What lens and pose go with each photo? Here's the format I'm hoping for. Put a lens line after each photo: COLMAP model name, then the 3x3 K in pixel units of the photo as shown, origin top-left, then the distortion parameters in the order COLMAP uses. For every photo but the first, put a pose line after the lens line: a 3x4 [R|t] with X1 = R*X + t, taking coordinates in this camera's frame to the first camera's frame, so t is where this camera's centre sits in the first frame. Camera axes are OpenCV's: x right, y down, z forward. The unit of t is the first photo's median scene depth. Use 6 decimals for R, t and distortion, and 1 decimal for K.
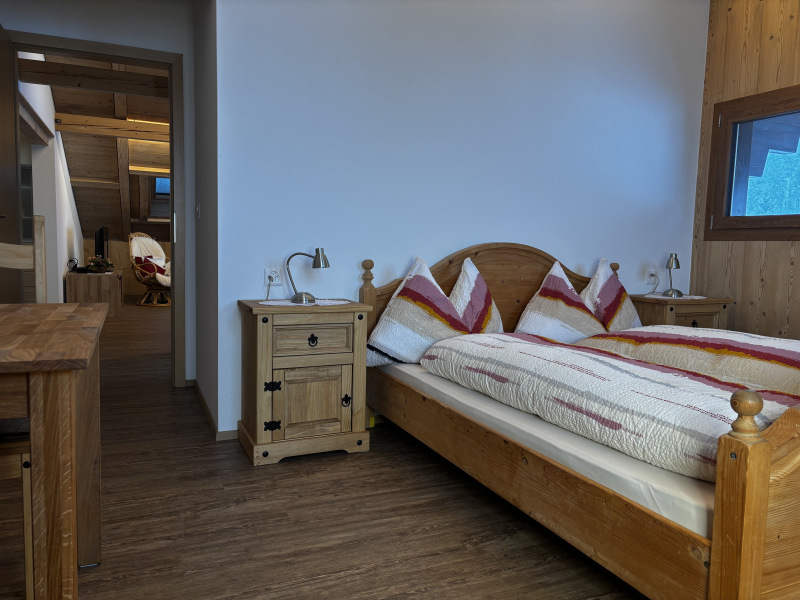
lens RADIAL K [[604.1, 0, 401.5], [0, 604.1, 298.6], [0, 0, 1]] dist [0.006416, -0.007936]
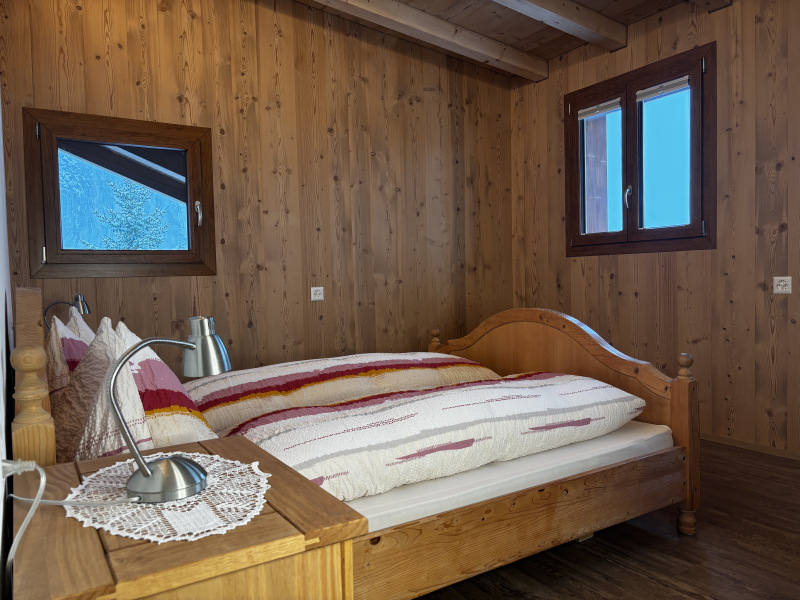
lens RADIAL K [[604.1, 0, 401.4], [0, 604.1, 302.4], [0, 0, 1]] dist [0.006416, -0.007936]
pose [[-0.142201, -0.058072, 0.988133, -0.477393], [0.107334, 0.991486, 0.073716, -0.098569], [-0.984001, 0.116542, -0.134757, 0.877990]]
